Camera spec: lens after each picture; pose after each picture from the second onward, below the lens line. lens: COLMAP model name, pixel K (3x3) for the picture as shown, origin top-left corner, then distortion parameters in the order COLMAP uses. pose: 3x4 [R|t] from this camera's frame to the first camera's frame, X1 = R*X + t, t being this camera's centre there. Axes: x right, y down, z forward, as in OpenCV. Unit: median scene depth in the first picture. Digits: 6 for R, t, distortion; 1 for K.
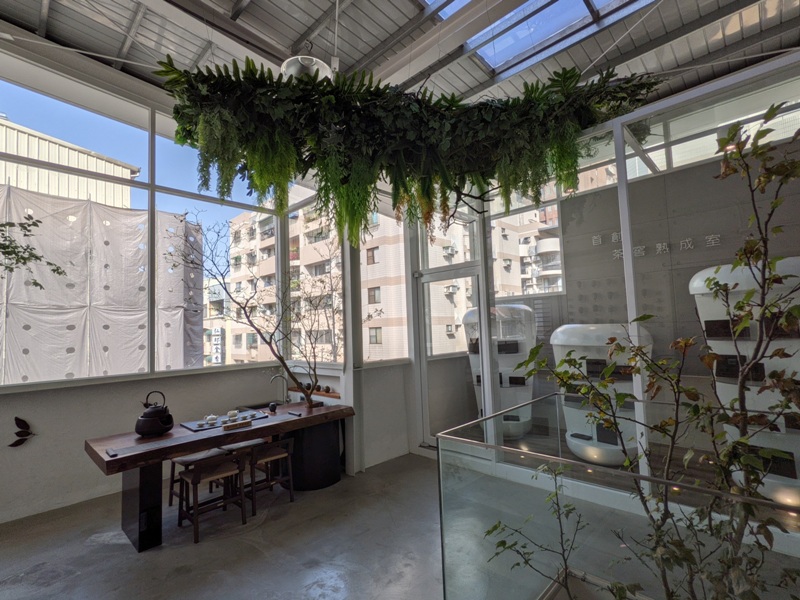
lens RADIAL K [[382.2, 0, 397.1], [0, 382.2, 304.3], [0, 0, 1]] dist [-0.004849, 0.004833]
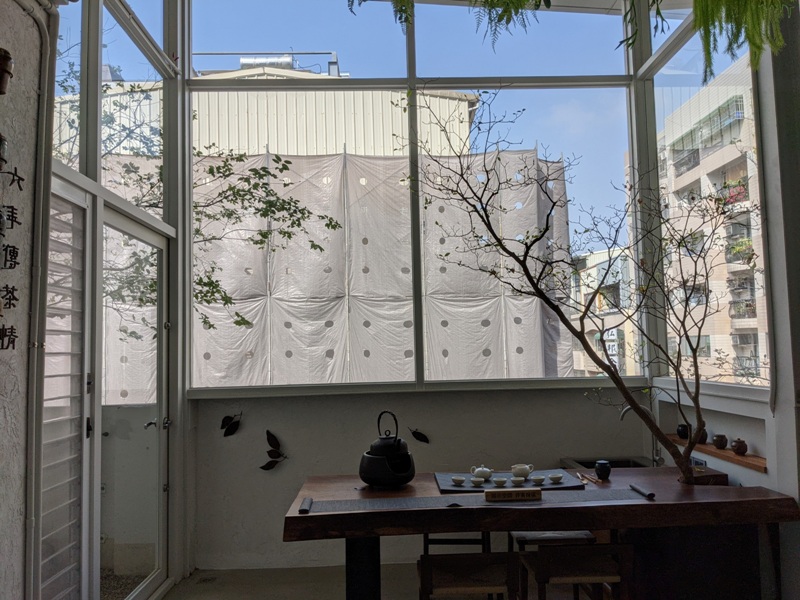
lens RADIAL K [[632.5, 0, 405.3], [0, 632.5, 300.6], [0, 0, 1]] dist [0.037759, -0.056654]
pose [[0.724405, -0.032861, -0.688591, 0.049973], [0.043973, 0.999032, -0.001416, 0.049613], [0.687971, -0.029253, 0.725149, 0.261612]]
